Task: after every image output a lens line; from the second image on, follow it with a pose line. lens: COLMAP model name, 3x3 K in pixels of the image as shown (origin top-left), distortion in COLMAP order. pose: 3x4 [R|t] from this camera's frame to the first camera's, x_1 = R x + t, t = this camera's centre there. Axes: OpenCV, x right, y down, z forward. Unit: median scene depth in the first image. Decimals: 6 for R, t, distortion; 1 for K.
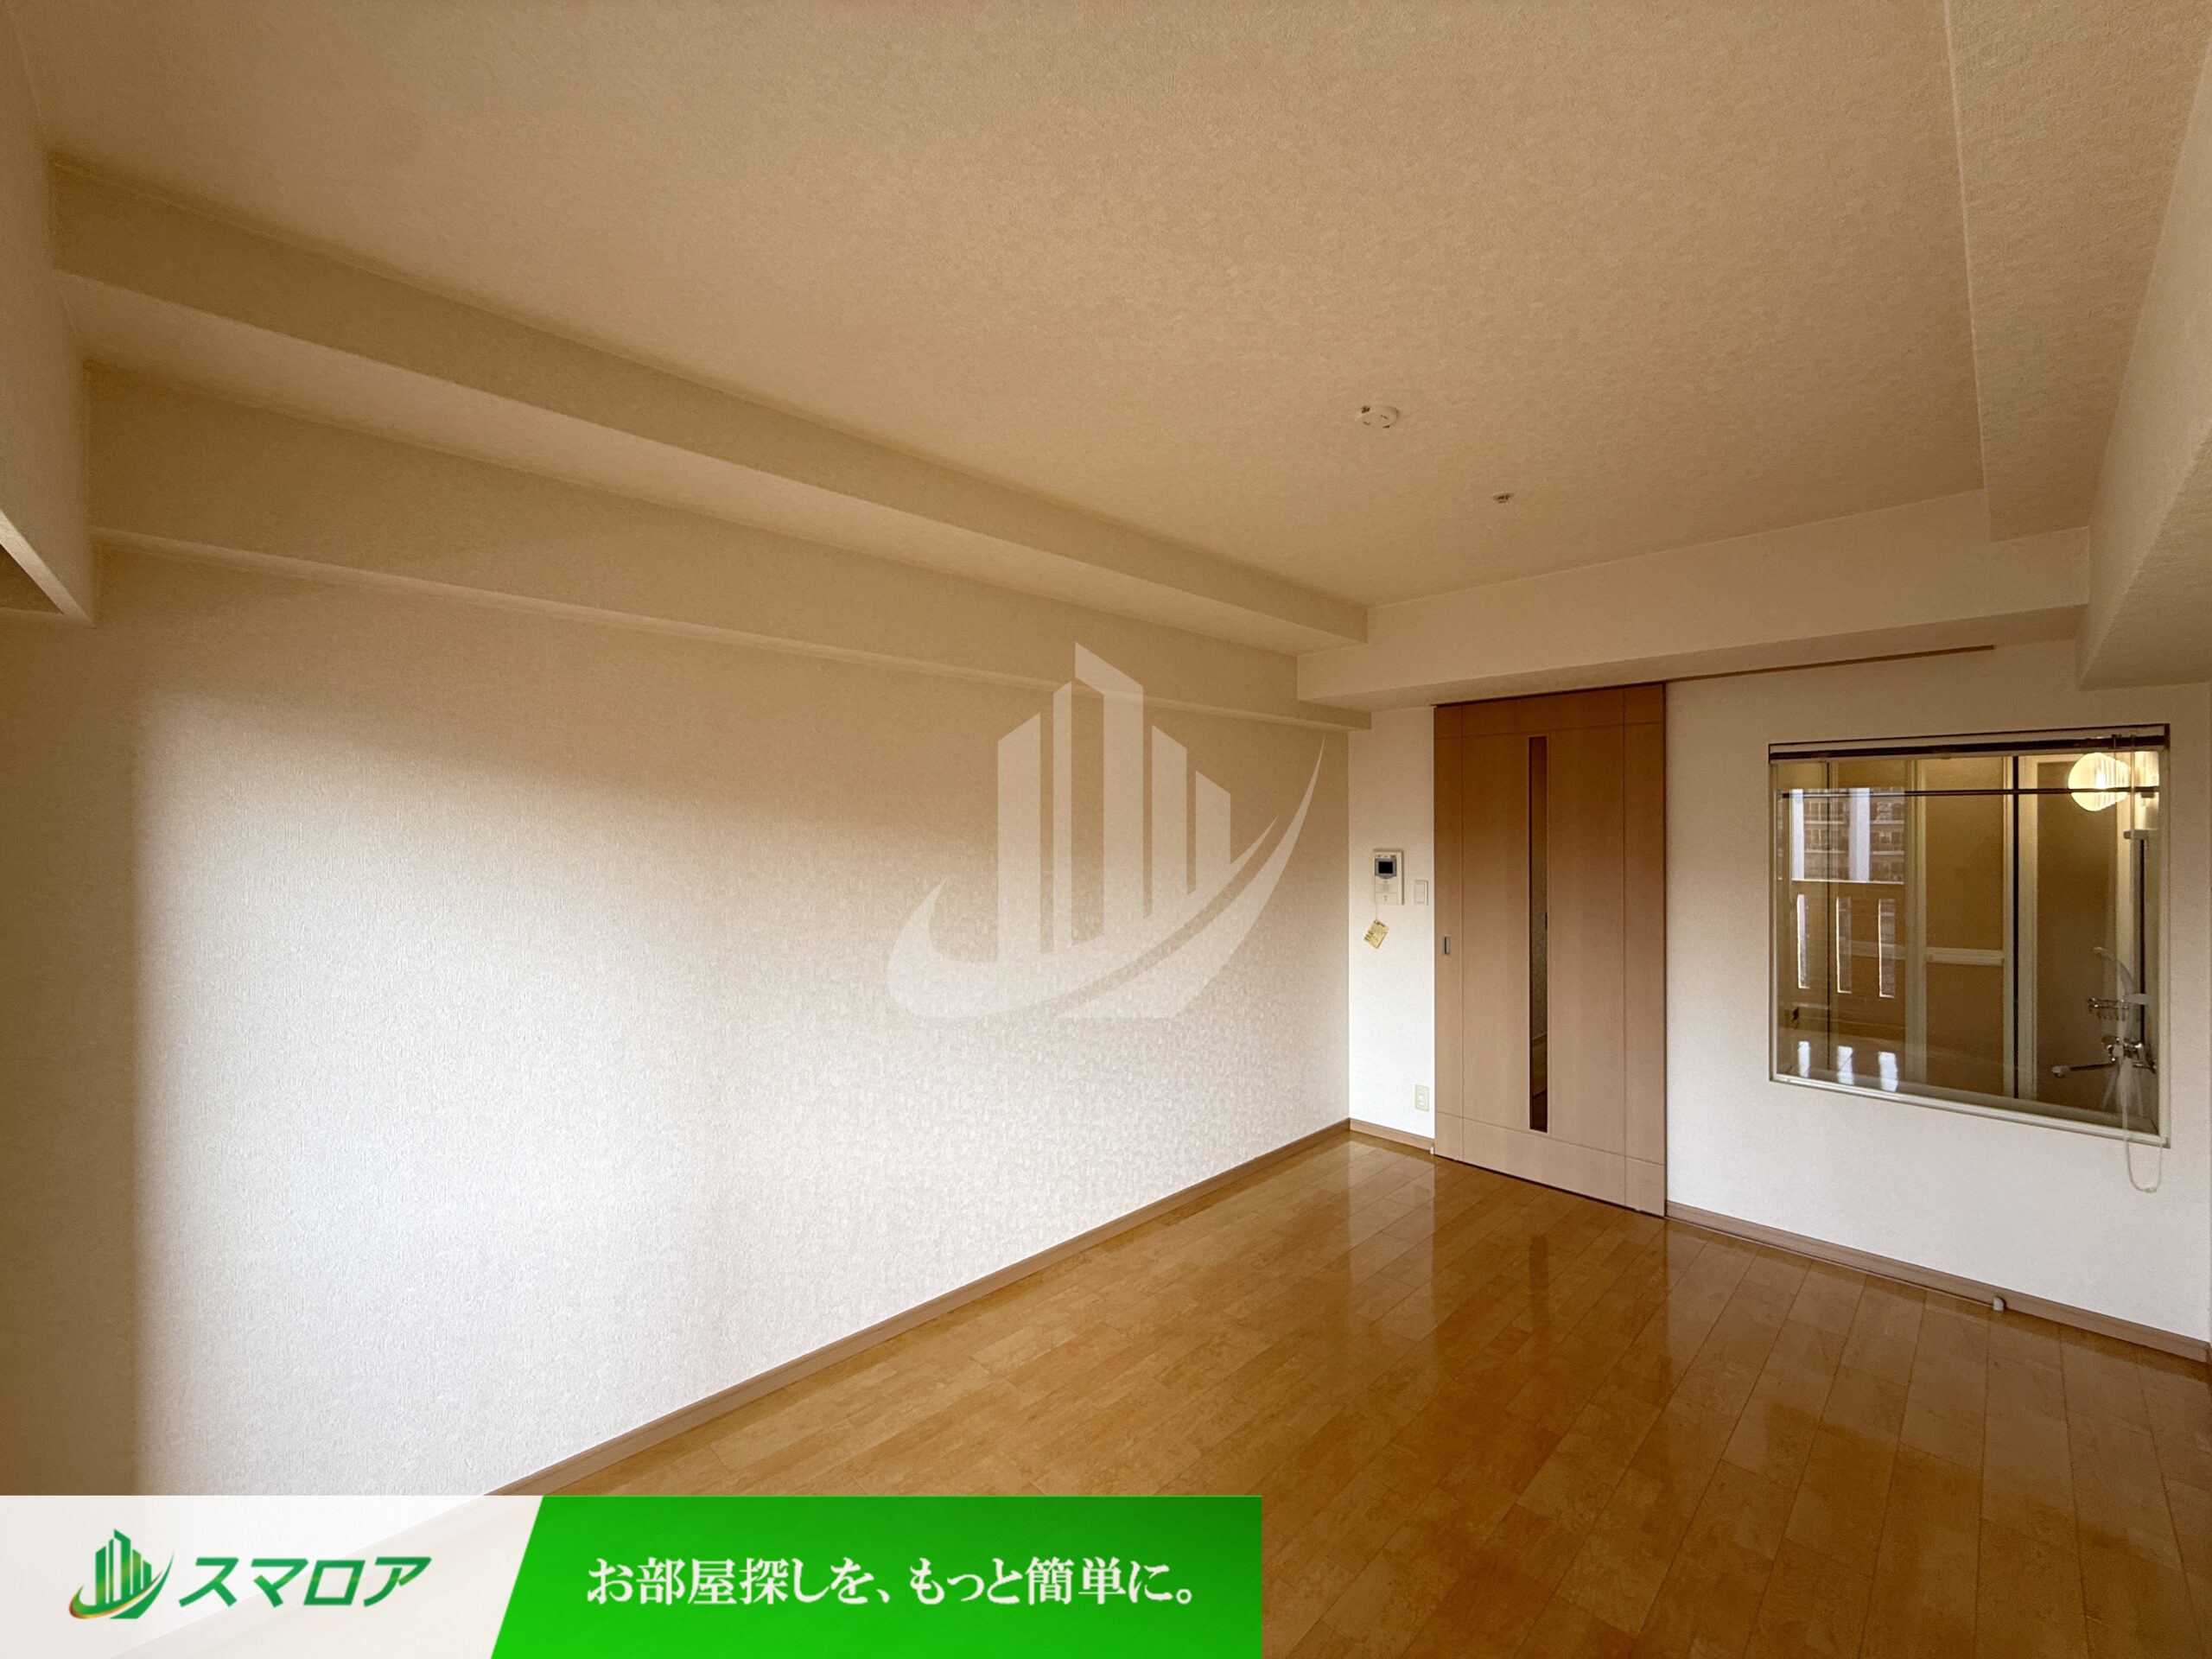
lens RADIAL K [[883.9, 0, 1102.9], [0, 883.9, 832.0], [0, 0, 1]] dist [-0.001839, 0.000211]
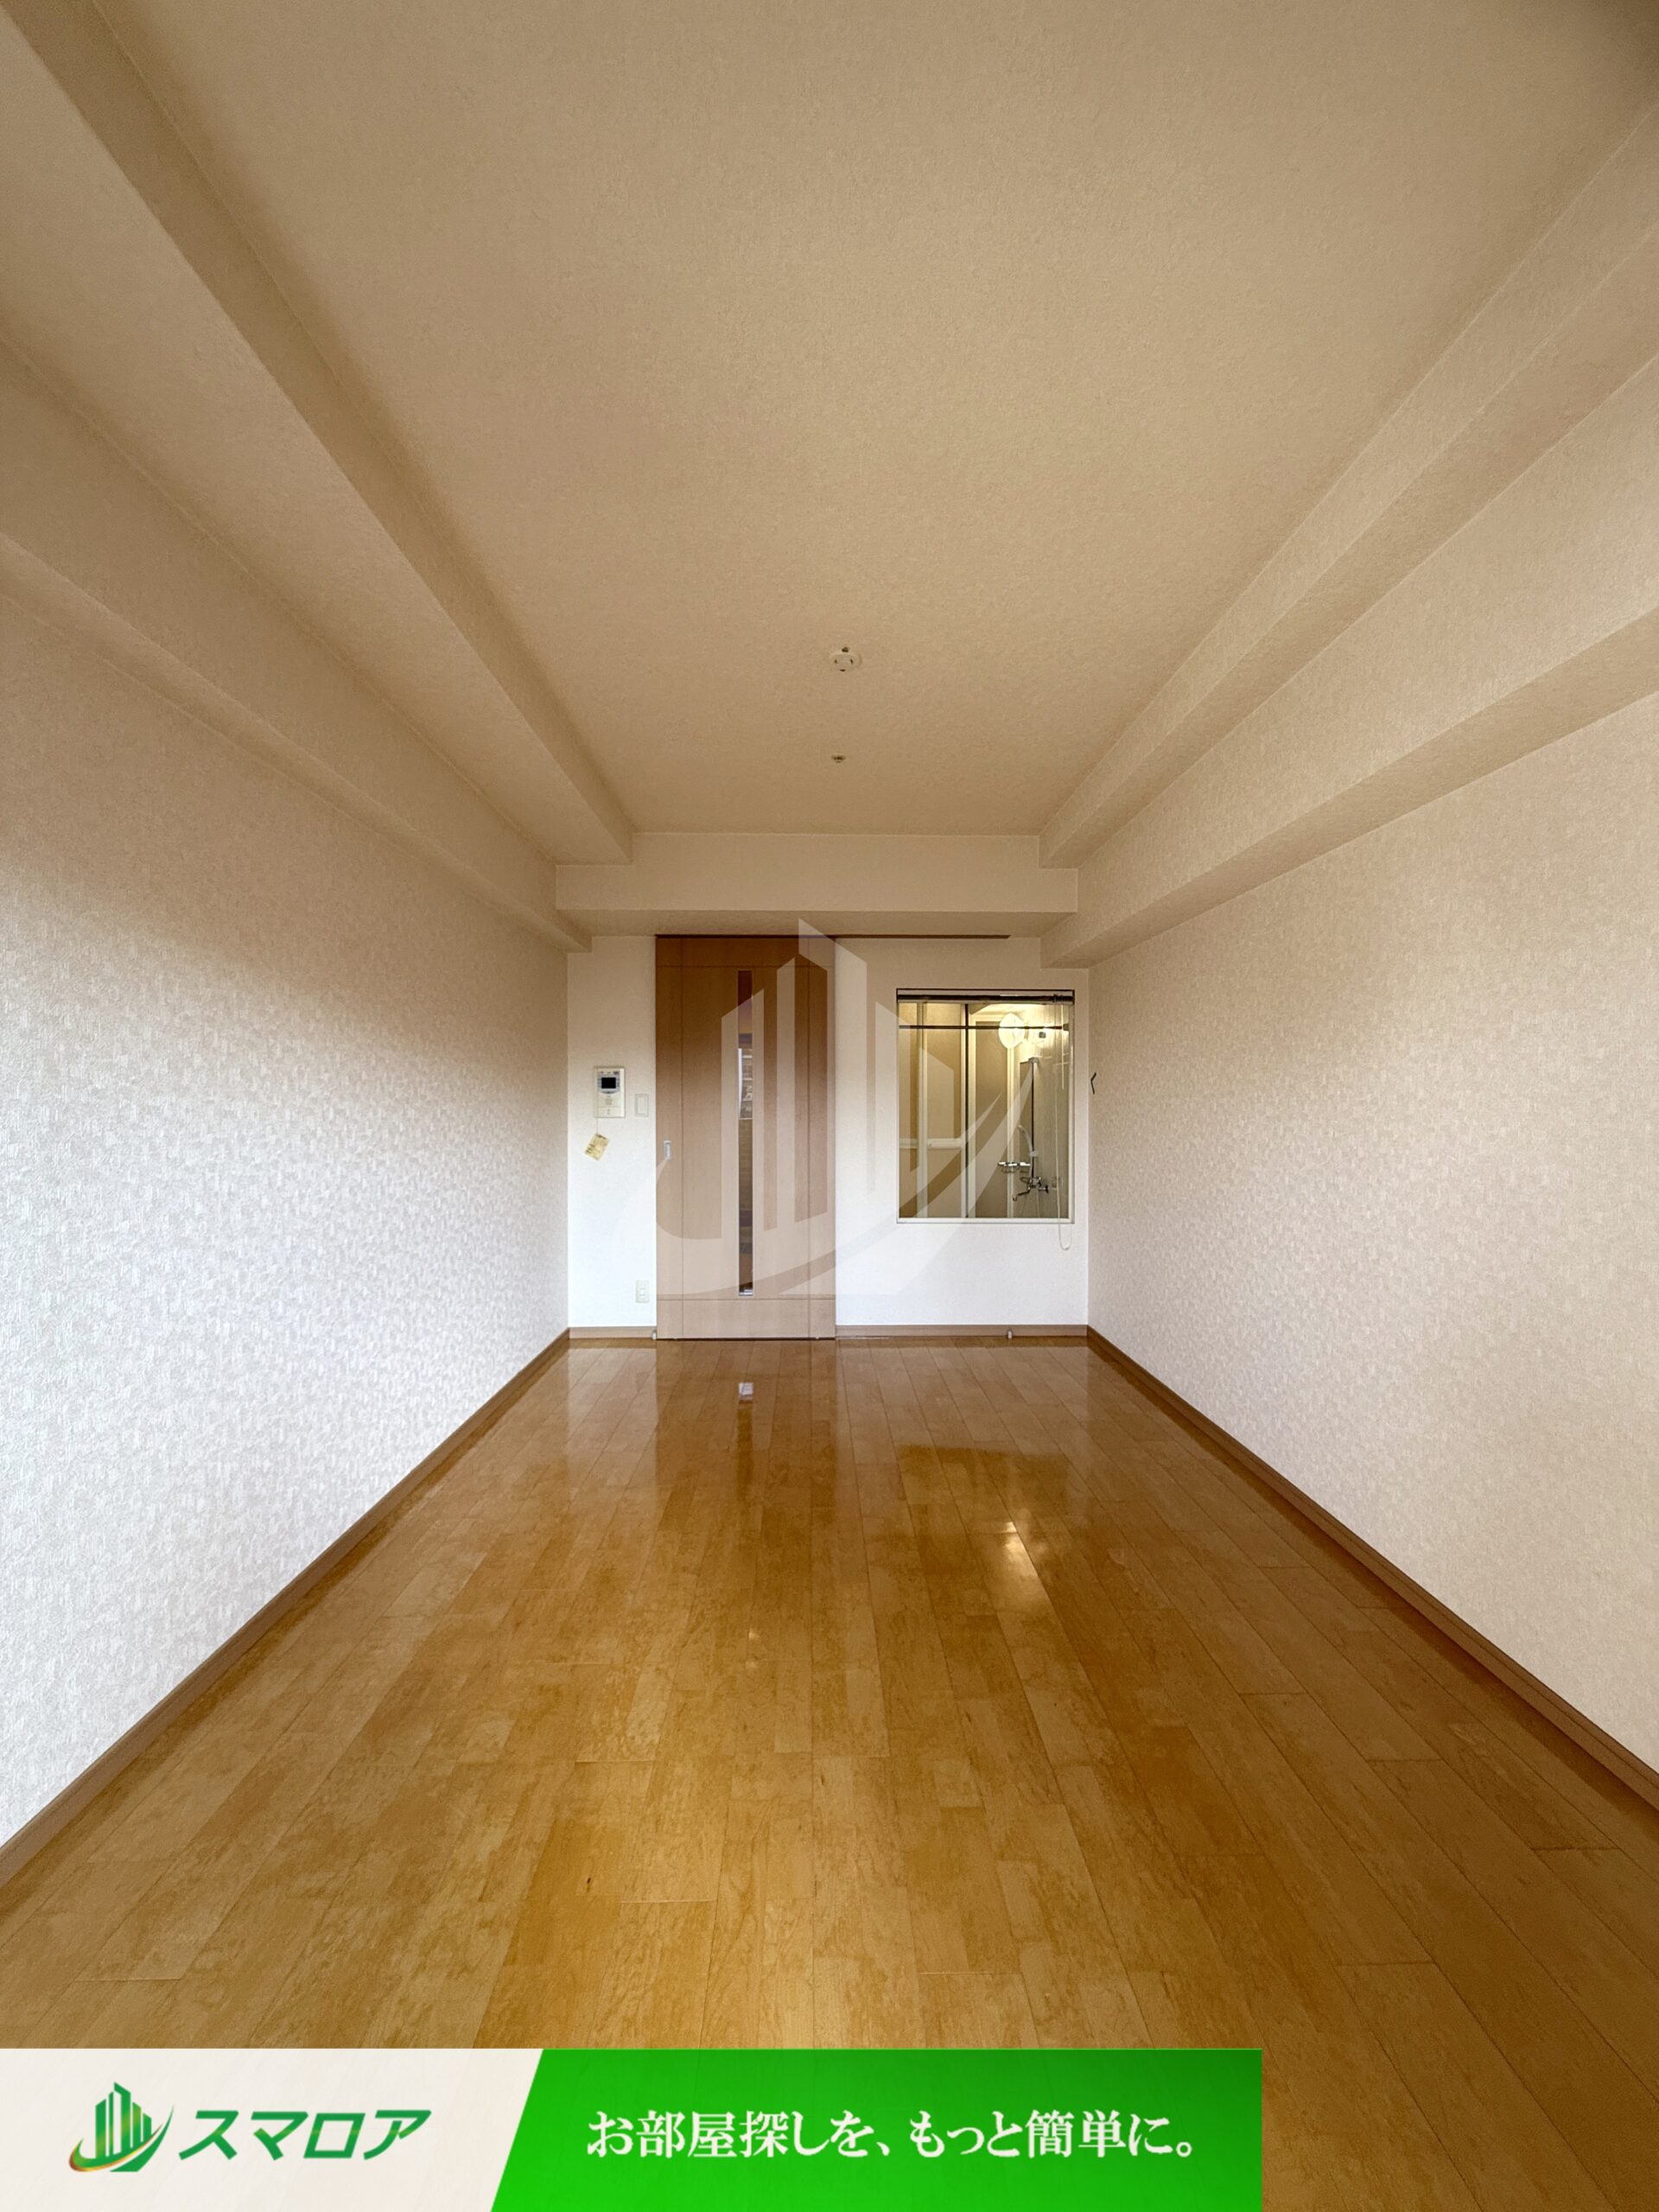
lens RADIAL K [[883.9, 0, 830.5], [0, 883.9, 1111.0], [0, 0, 1]] dist [-0.001839, 0.000211]
pose [[0.679755, -0.004938, 0.733423, -0.362718], [0.004196, 0.999987, 0.002843, 0.094236], [-0.733428, 0.001145, 0.679767, 0.103527]]
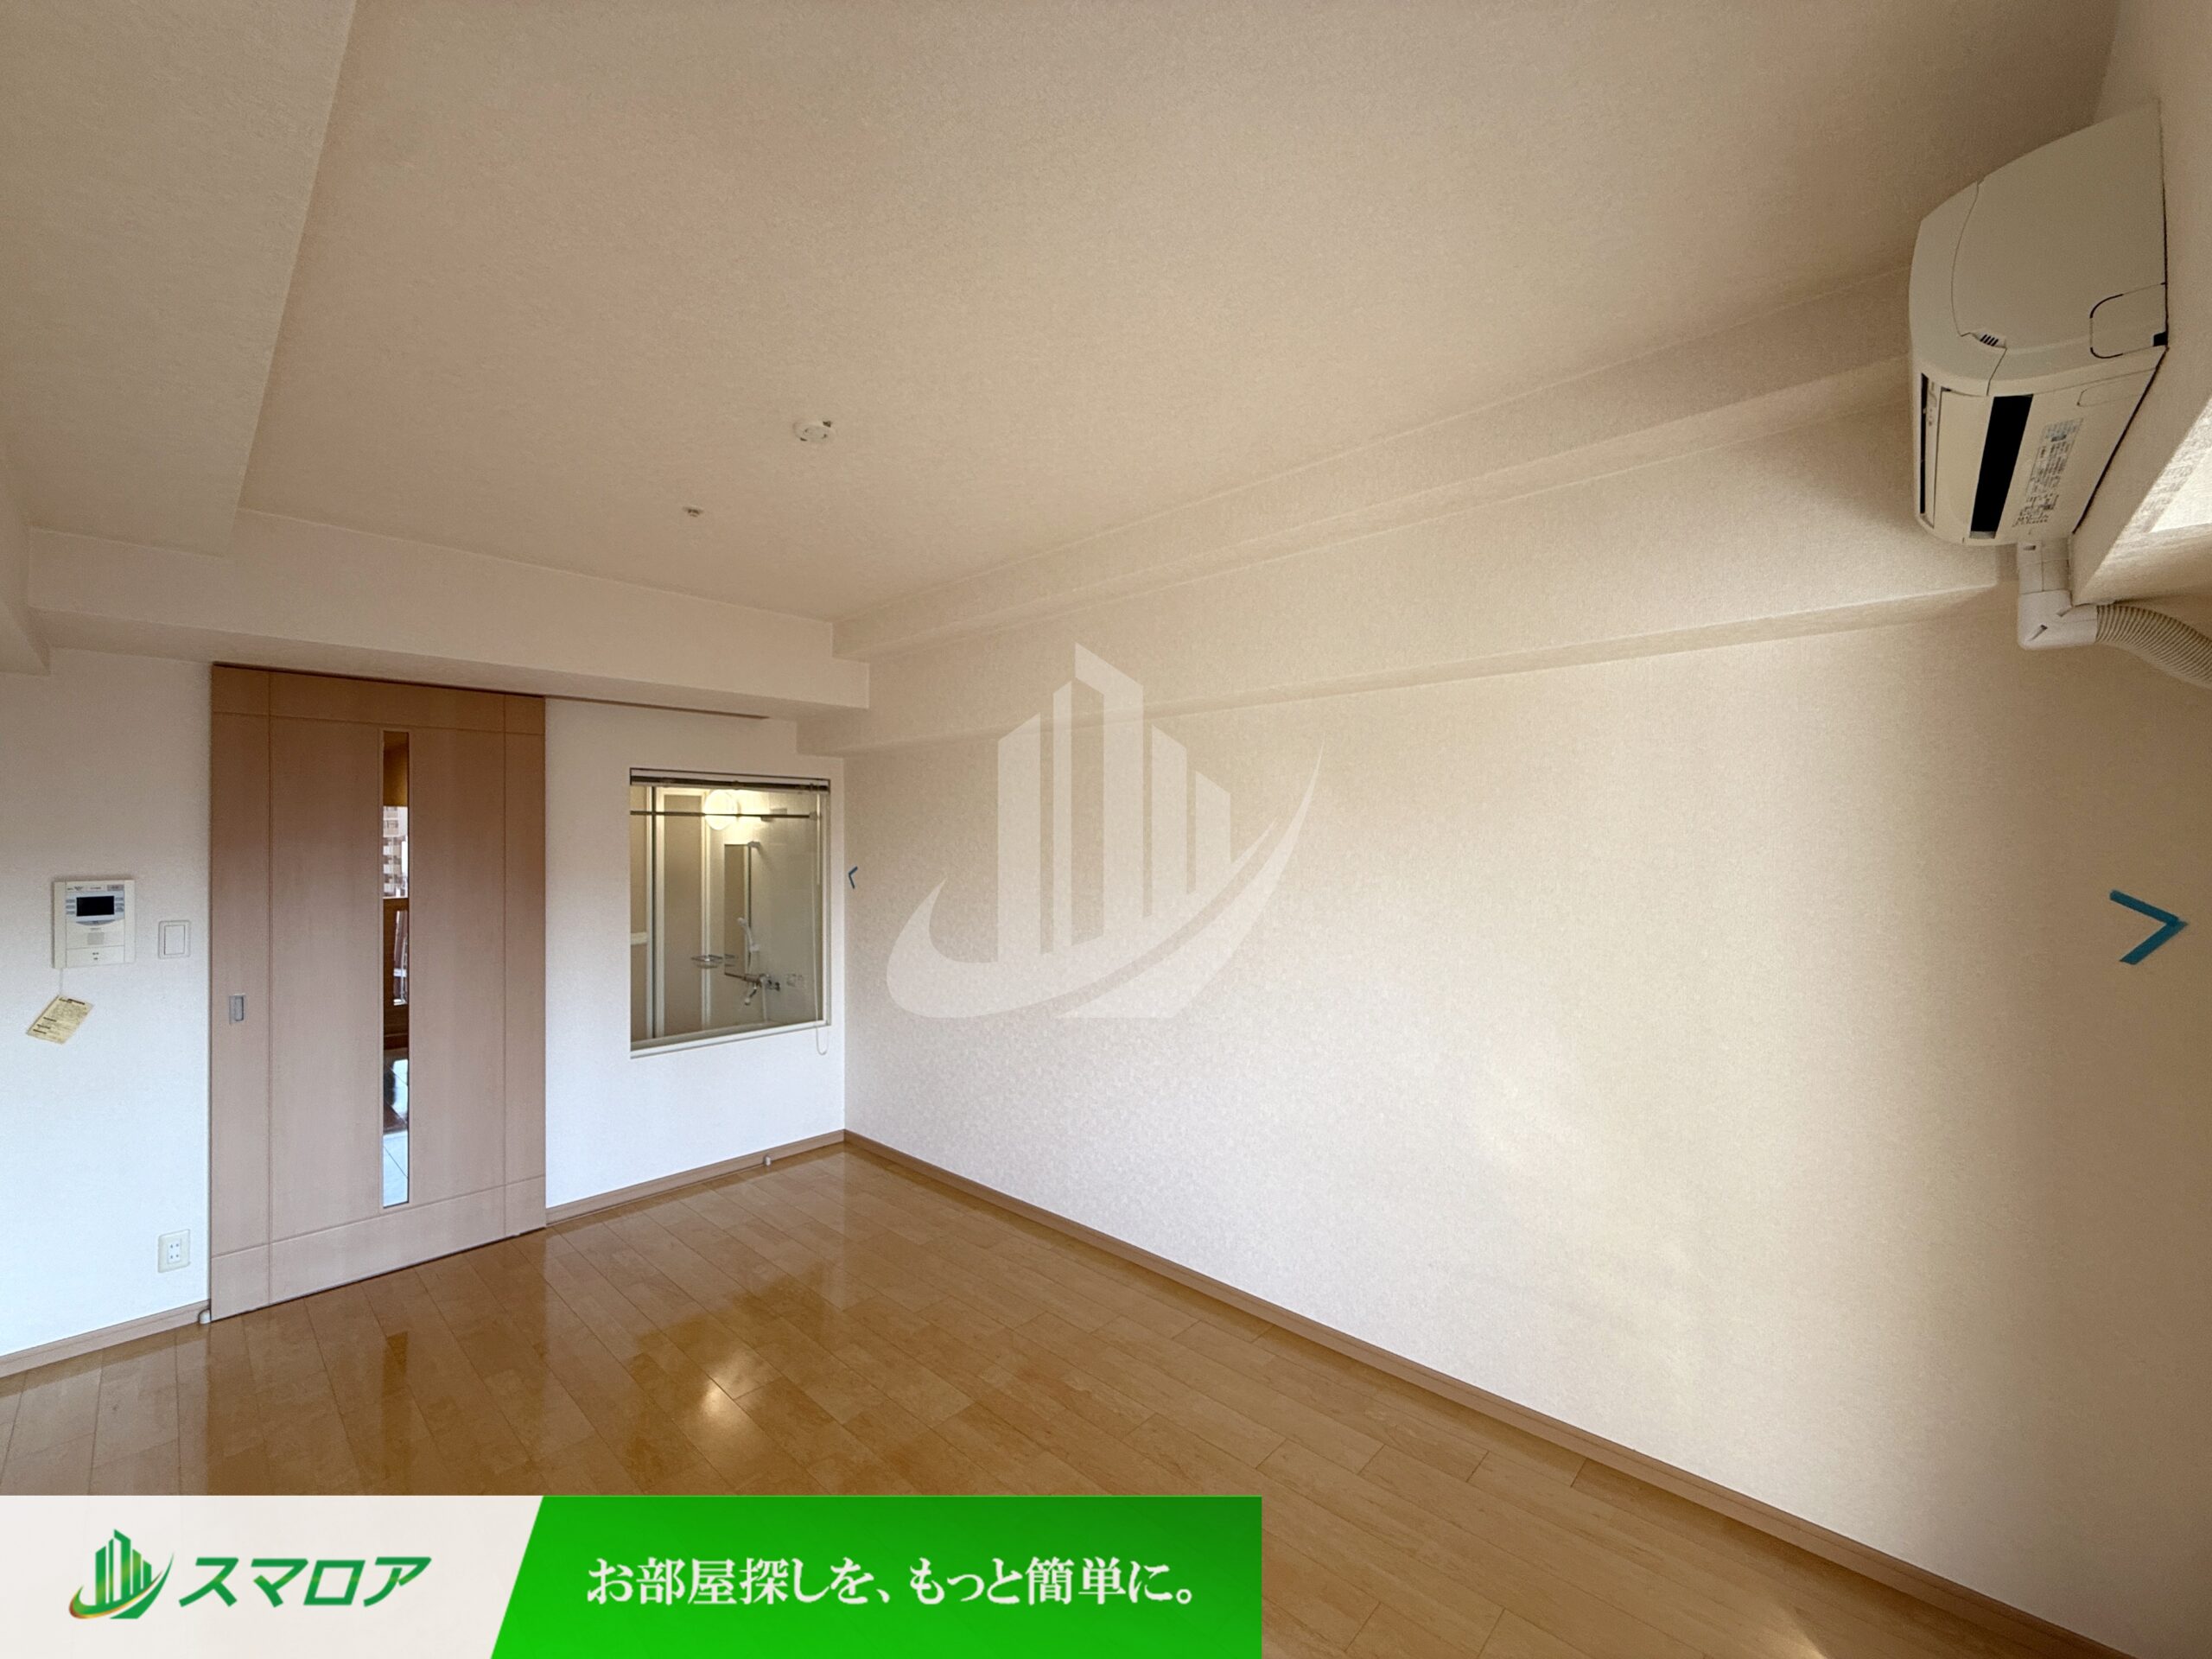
lens RADIAL K [[883.9, 0, 1108.3], [0, 883.9, 827.8], [0, 0, 1]] dist [-0.001839, 0.000211]
pose [[-0.052234, 0.014418, 0.998531, -0.426399], [0.011735, 0.999836, -0.013823, 0.003582], [-0.998566, 0.010995, -0.052395, 0.427232]]
